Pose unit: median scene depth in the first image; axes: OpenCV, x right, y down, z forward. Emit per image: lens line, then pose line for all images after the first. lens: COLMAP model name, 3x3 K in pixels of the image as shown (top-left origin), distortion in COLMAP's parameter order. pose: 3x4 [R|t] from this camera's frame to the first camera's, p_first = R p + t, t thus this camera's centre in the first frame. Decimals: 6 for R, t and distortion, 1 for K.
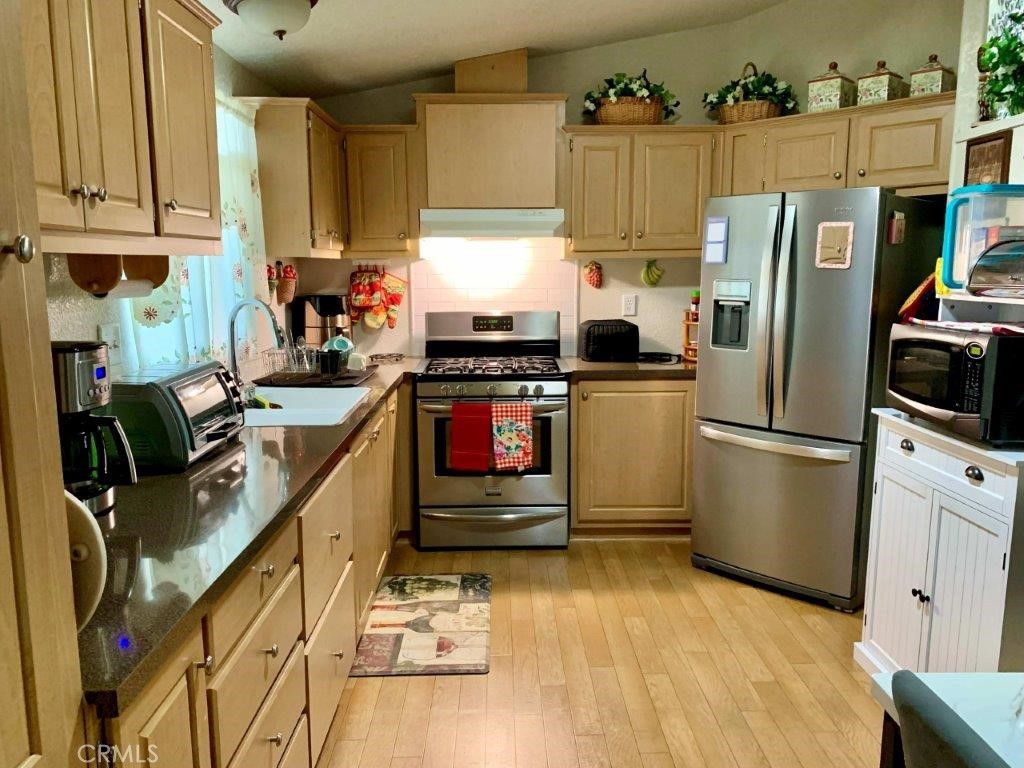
lens RADIAL K [[789.0, 0, 506.7], [0, 789.0, 379.8], [0, 0, 1]] dist [0.080667, -0.112943]
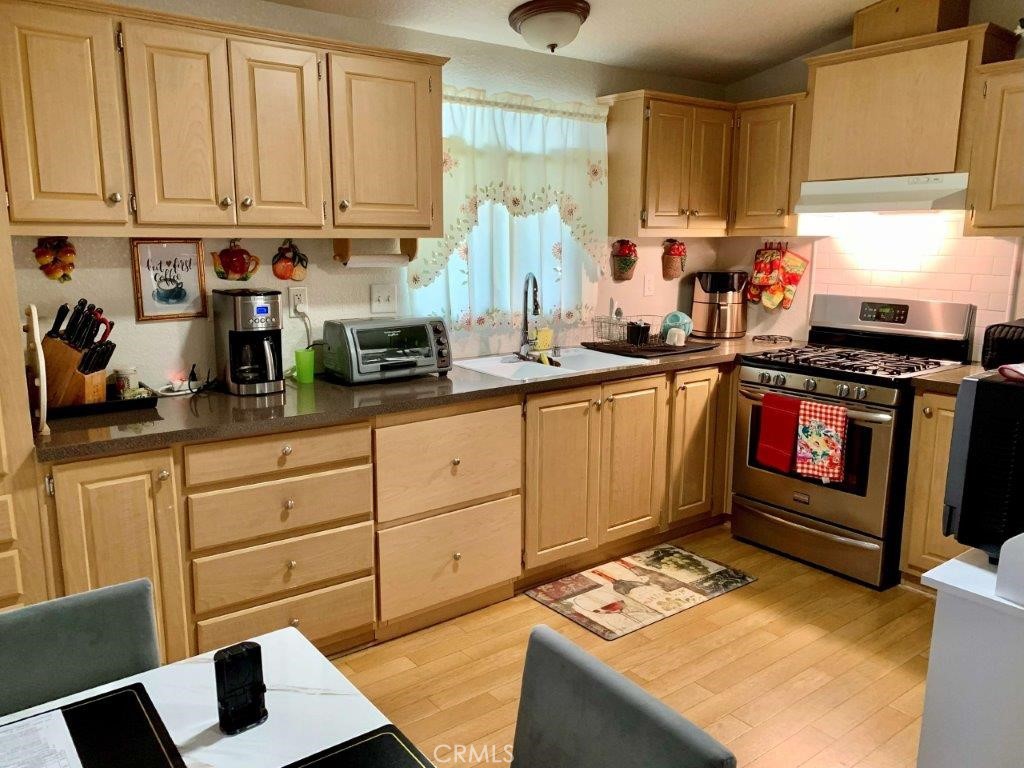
lens RADIAL K [[789.0, 0, 506.7], [0, 789.0, 379.8], [0, 0, 1]] dist [0.080667, -0.112943]
pose [[0.585327, 0.149927, -0.796815, 0.498614], [-0.120856, 0.987909, 0.097104, -0.039397], [0.801739, 0.039462, 0.596370, 0.191034]]
